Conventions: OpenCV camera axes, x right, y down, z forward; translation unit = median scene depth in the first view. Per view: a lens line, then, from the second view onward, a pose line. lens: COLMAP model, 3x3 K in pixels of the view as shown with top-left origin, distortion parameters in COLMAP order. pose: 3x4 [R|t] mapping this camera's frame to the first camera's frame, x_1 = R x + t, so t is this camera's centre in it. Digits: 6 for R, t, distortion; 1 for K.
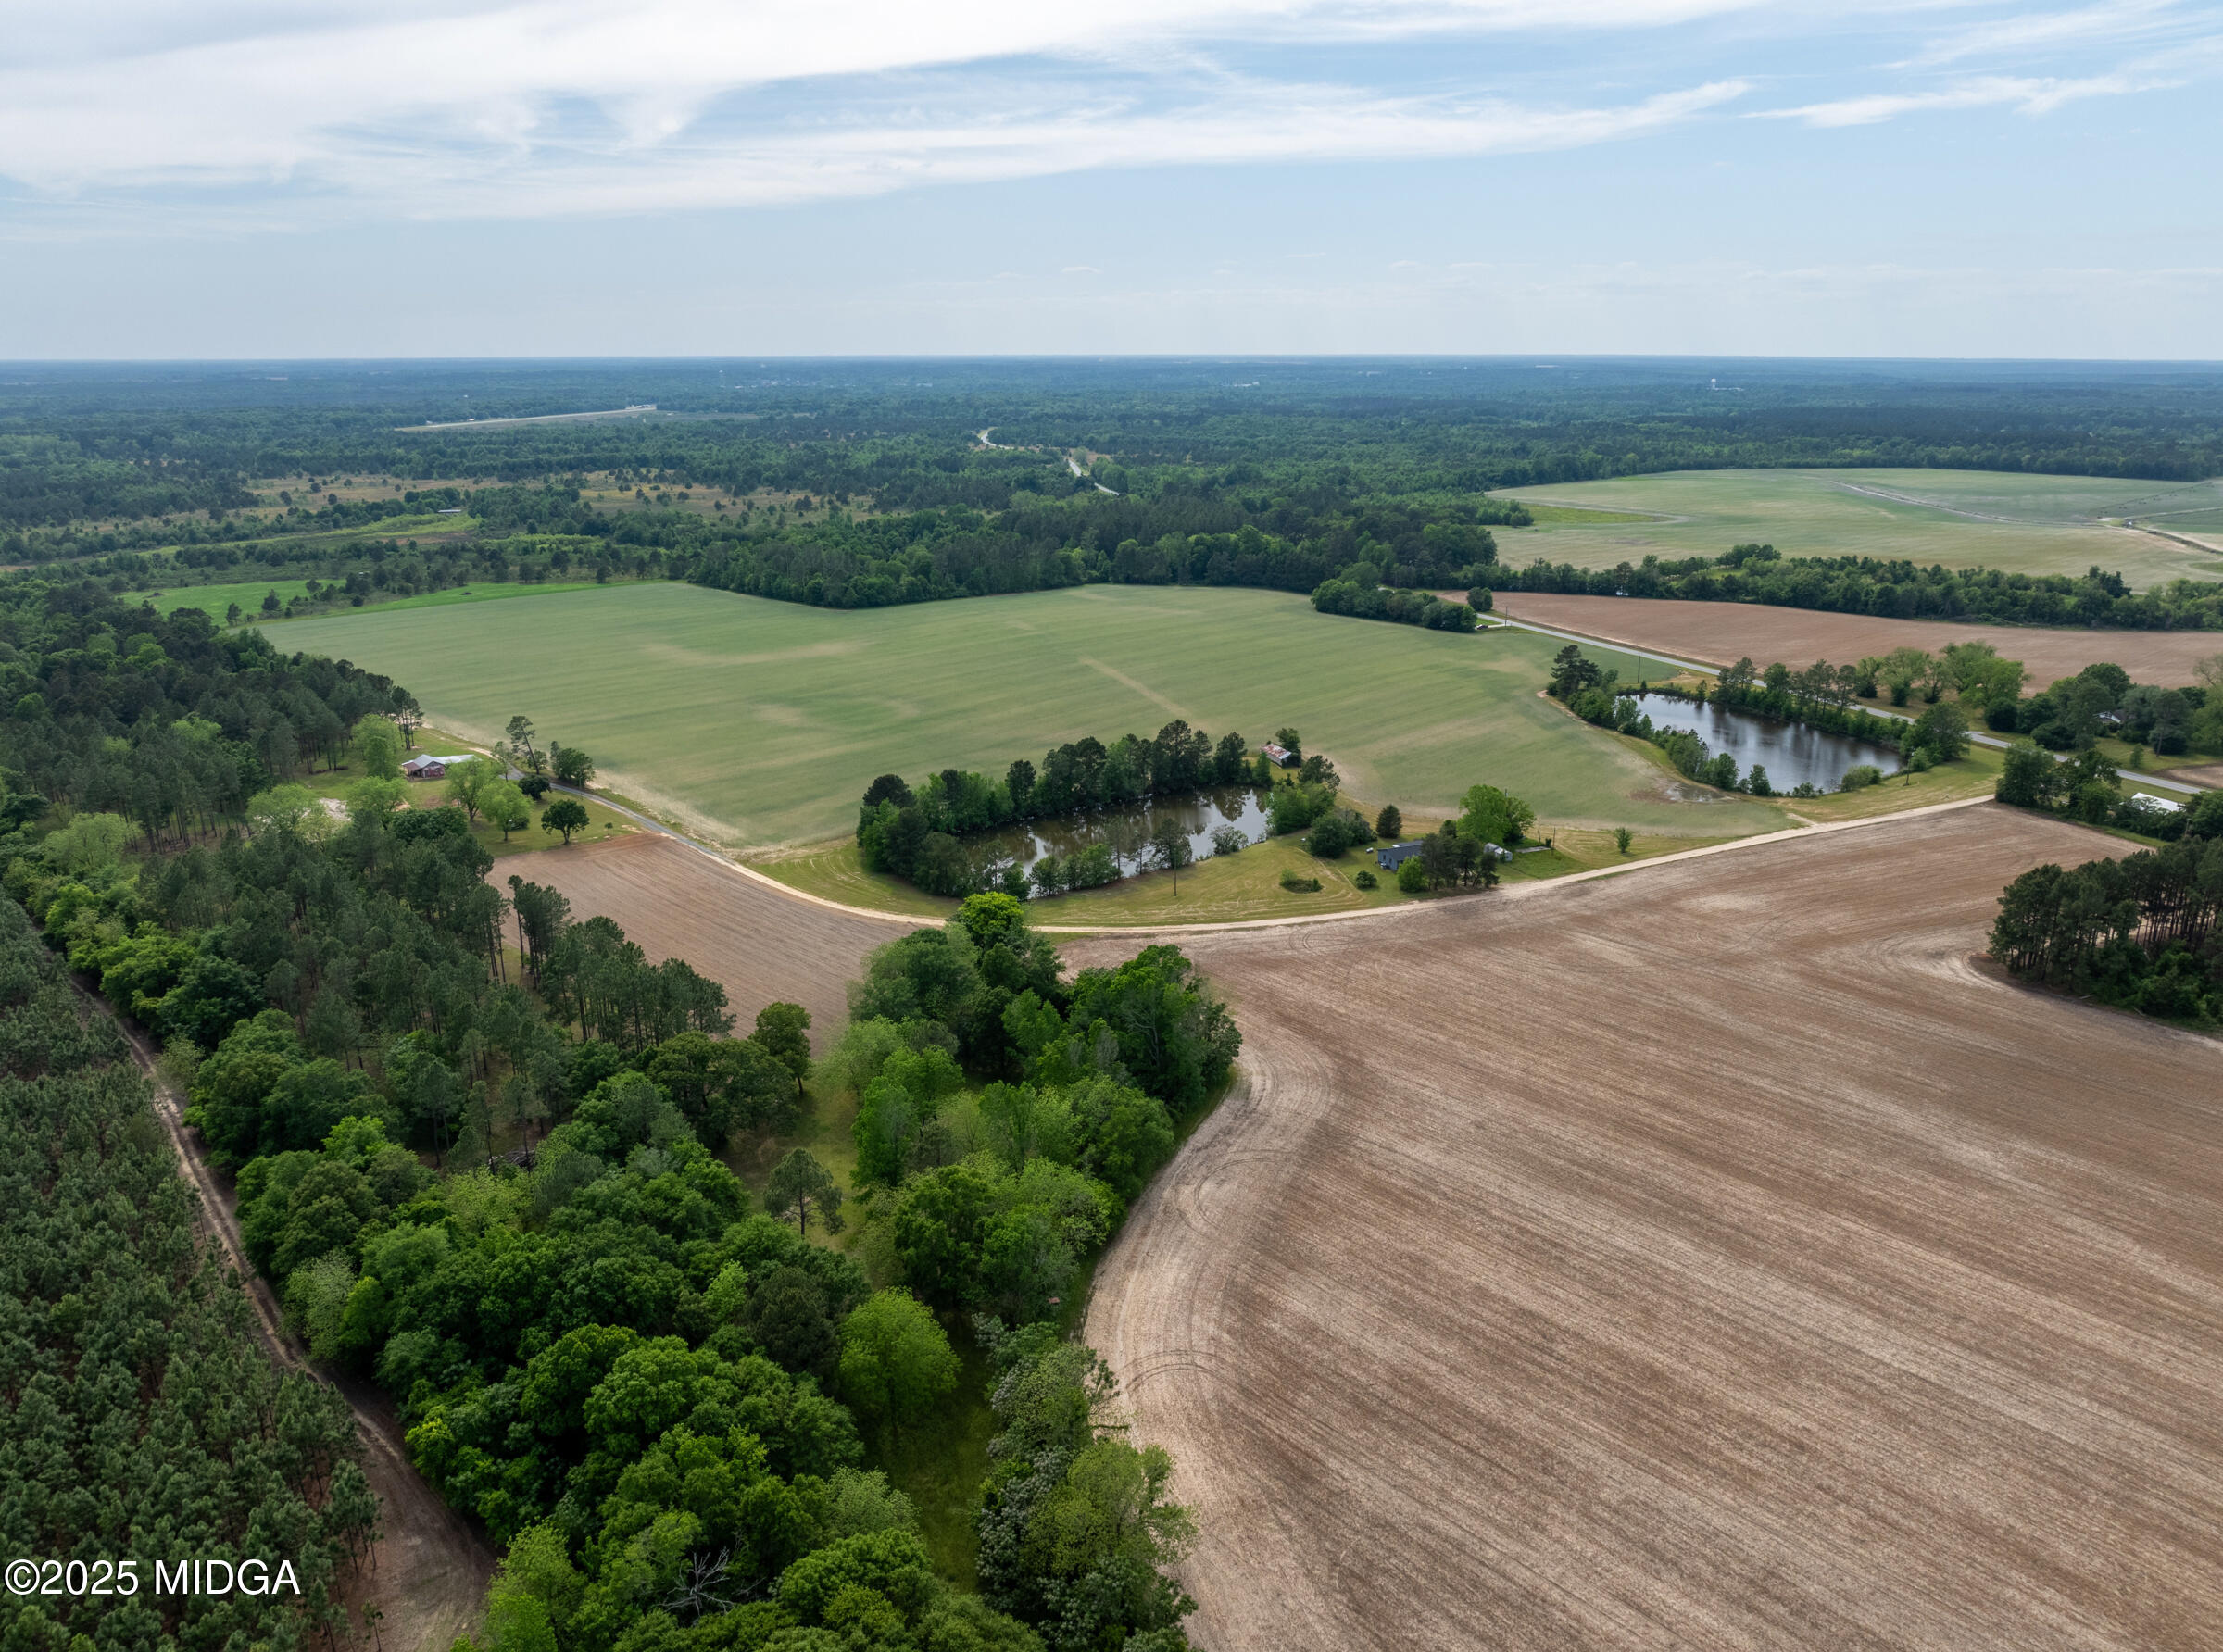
lens RADIAL K [[1564.7, 0, 1117.1], [0, 1564.7, 827.8], [0, 0, 1]] dist [-0.020248, 0.011553]
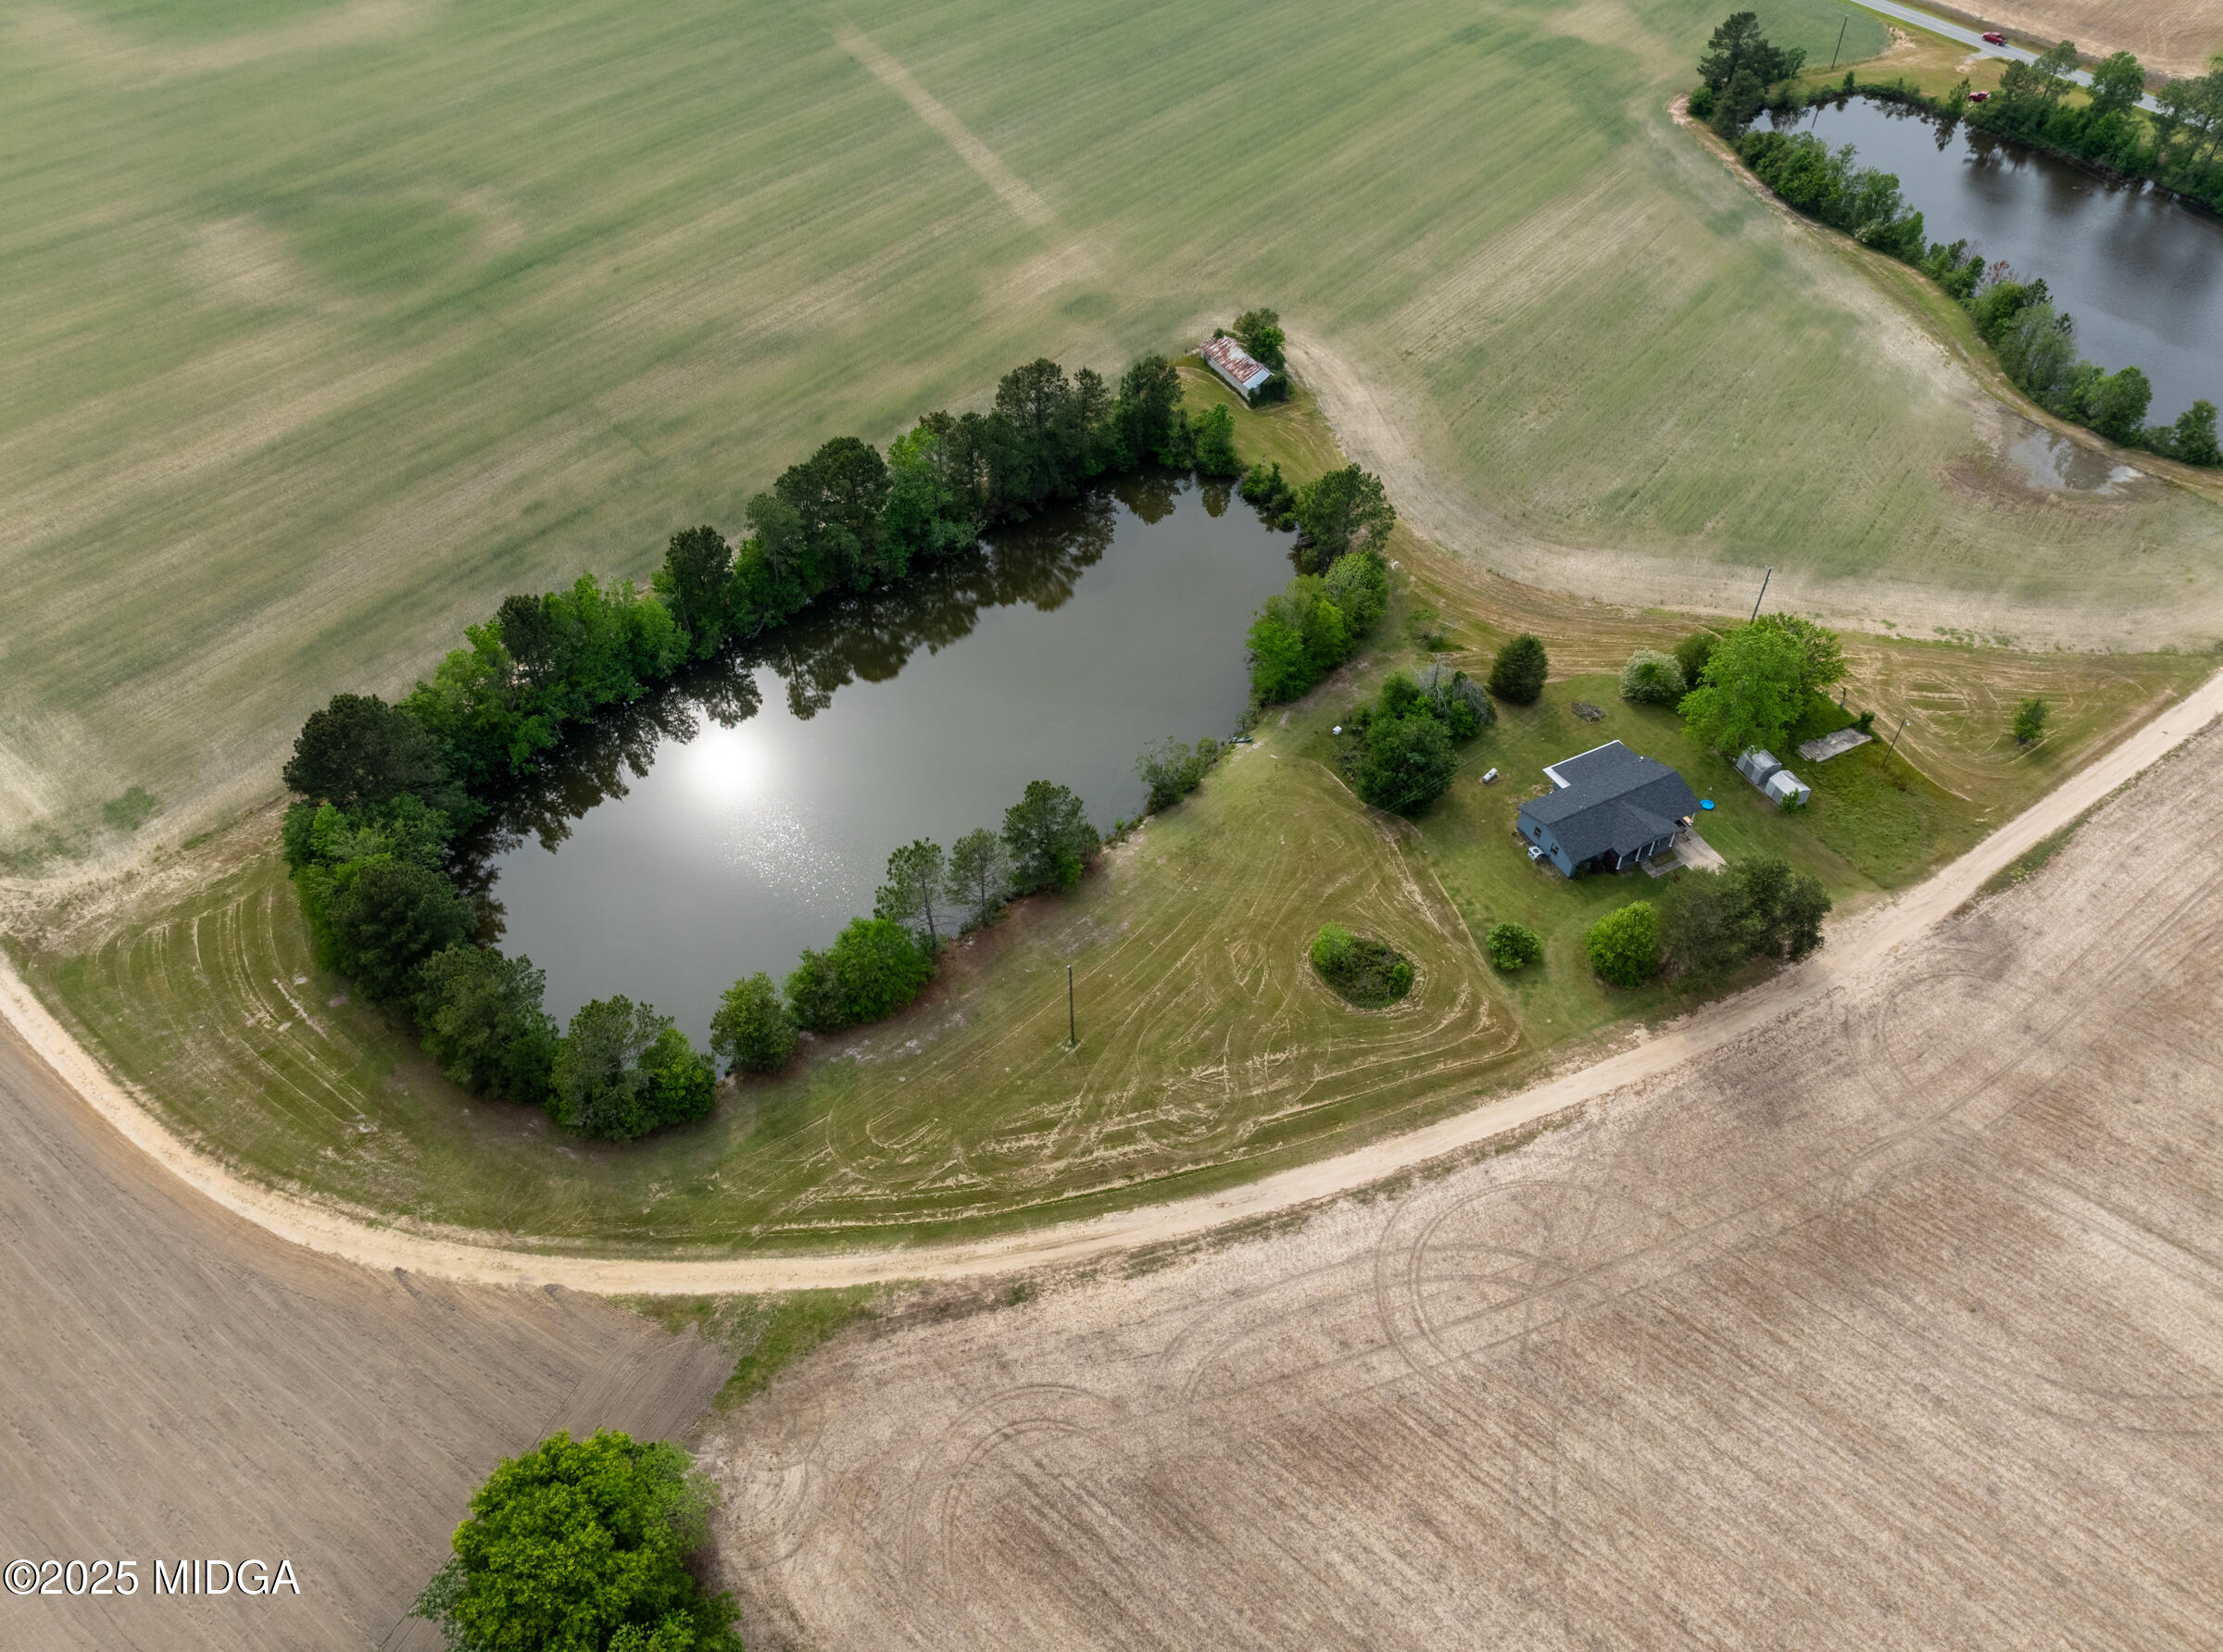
lens RADIAL K [[1564.7, 0, 1109.4], [0, 1564.7, 834.9], [0, 0, 1]] dist [-0.020248, 0.011553]
pose [[0.994952, -0.071297, 0.070618, 0.014127], [0.029482, 0.880339, 0.473429, -0.132493], [-0.095922, -0.468957, 0.877997, 0.431362]]
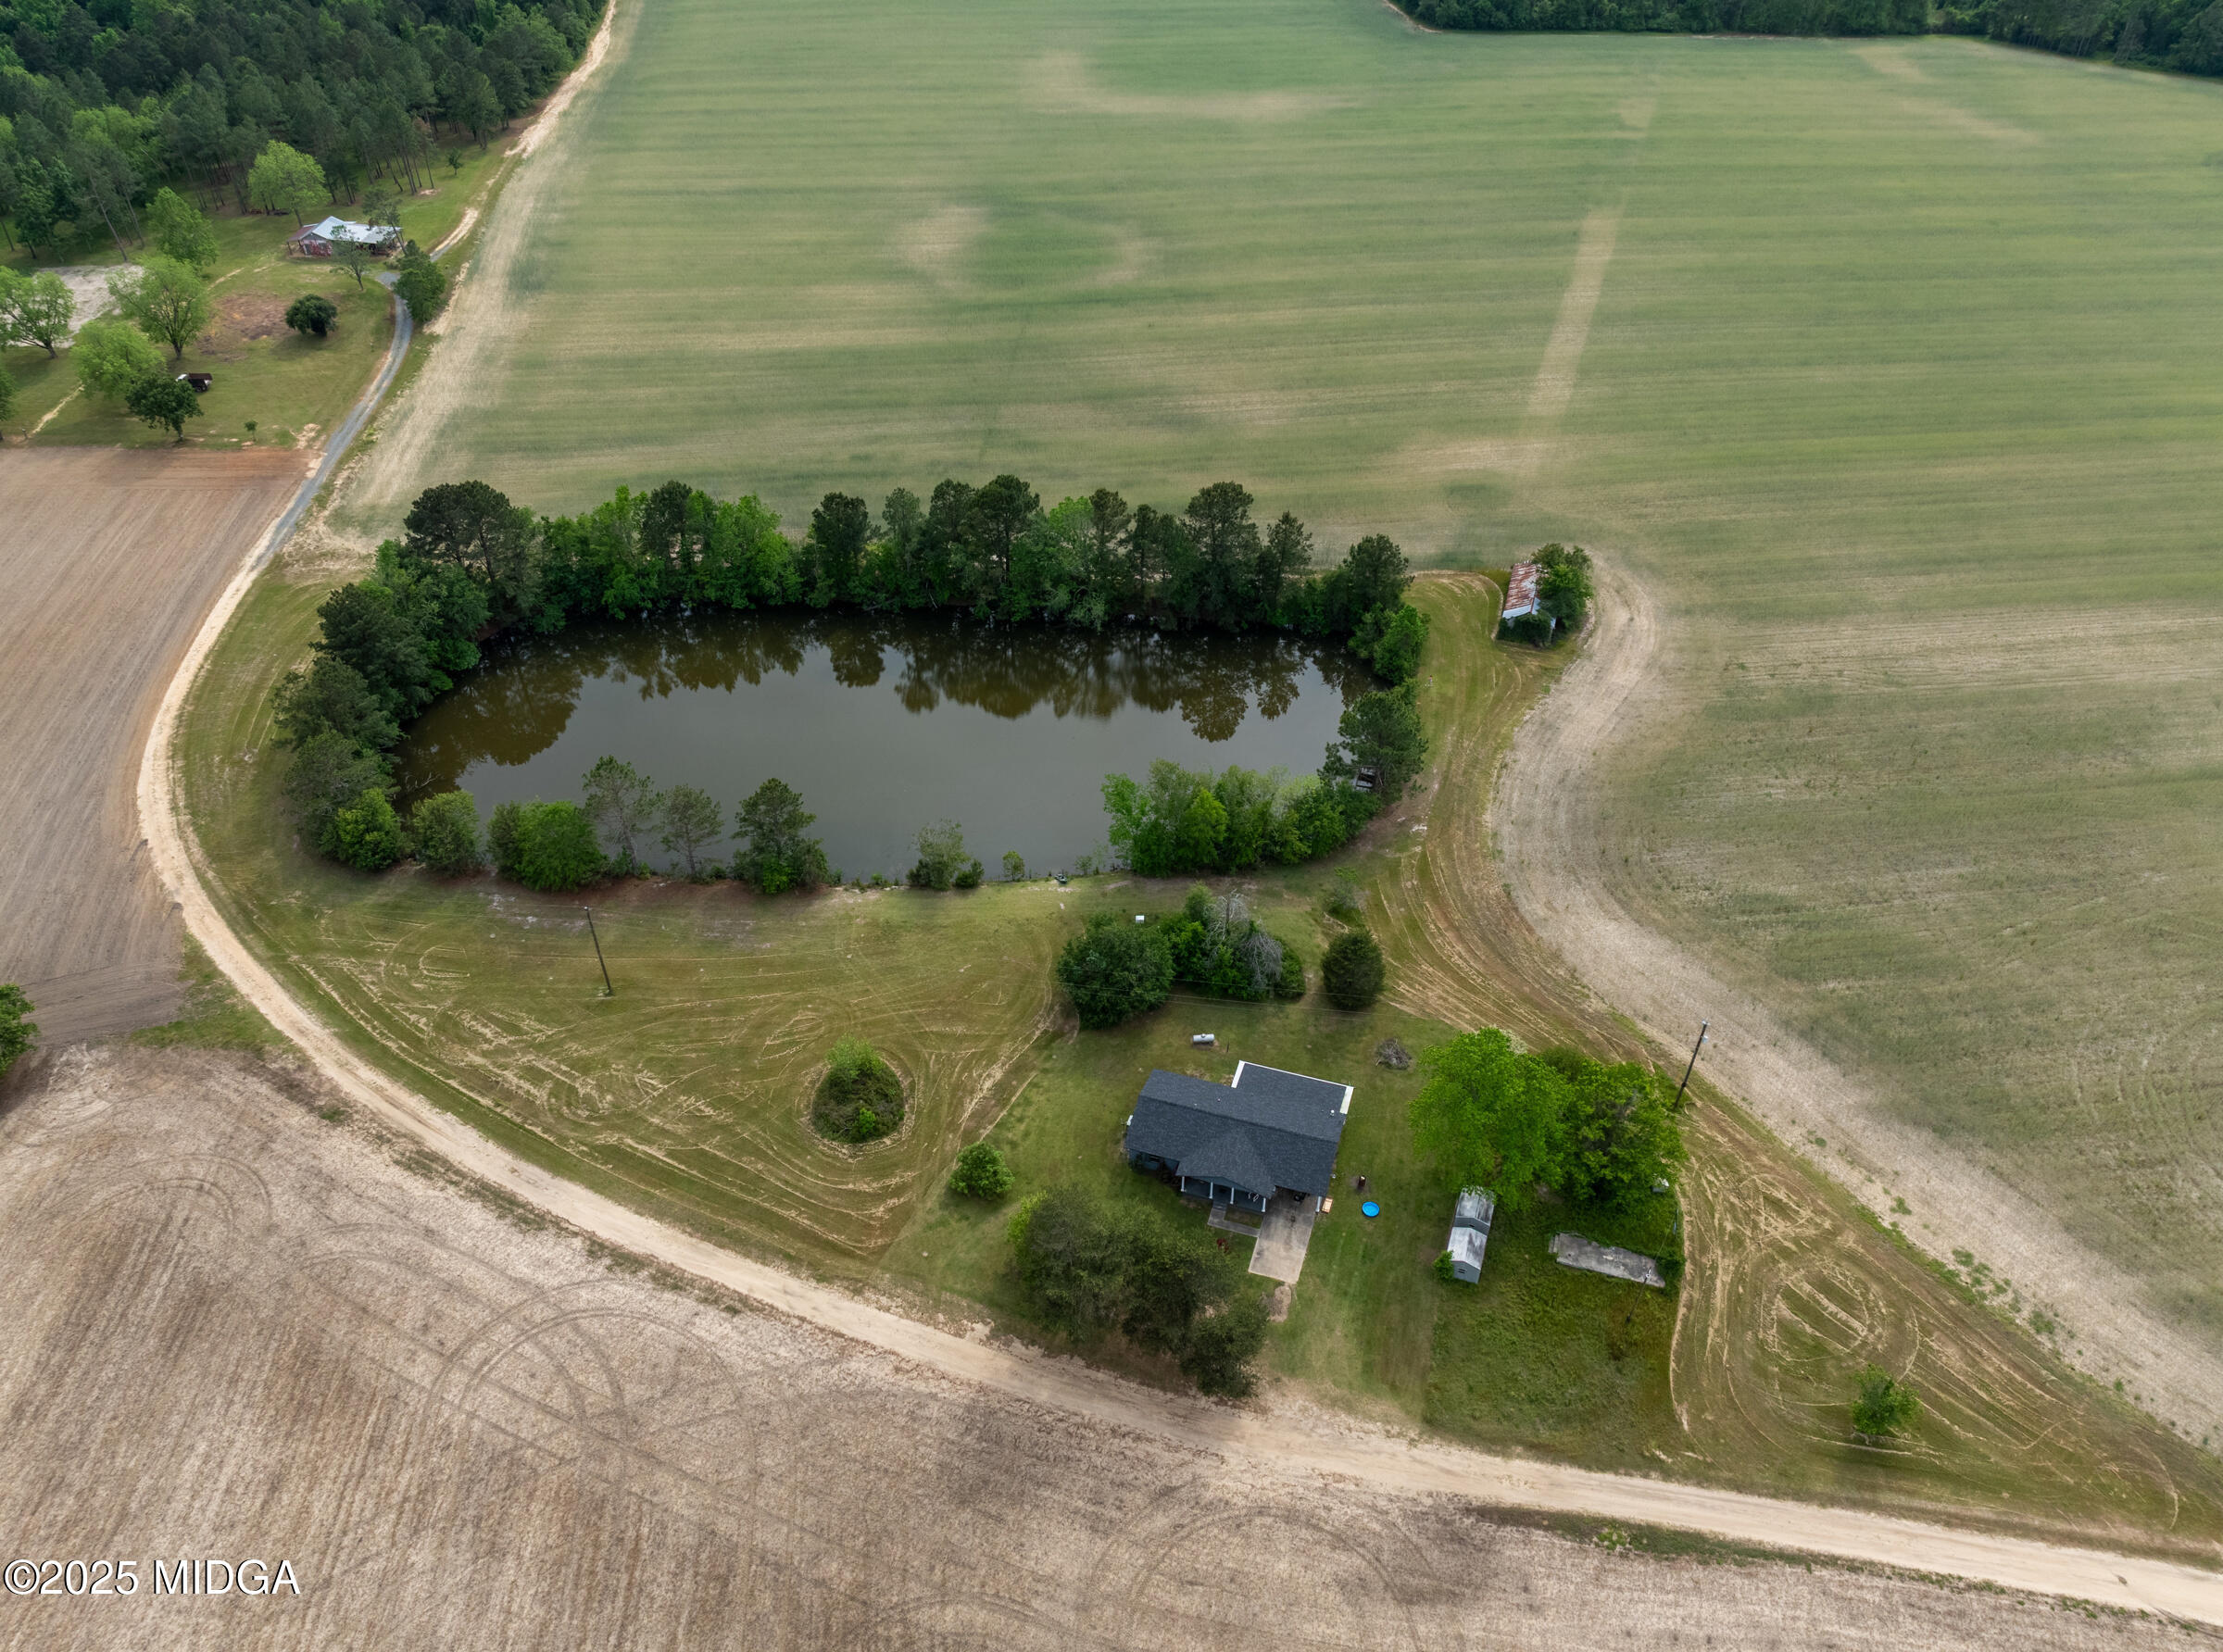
lens RADIAL K [[1564.7, 0, 1110.9], [0, 1564.7, 825.8], [0, 0, 1]] dist [-0.020248, 0.011553]
pose [[0.773630, 0.401010, -0.490599, 0.221065], [-0.186782, 0.884180, 0.428181, -0.136360], [0.605483, -0.239619, 0.758929, 0.502055]]
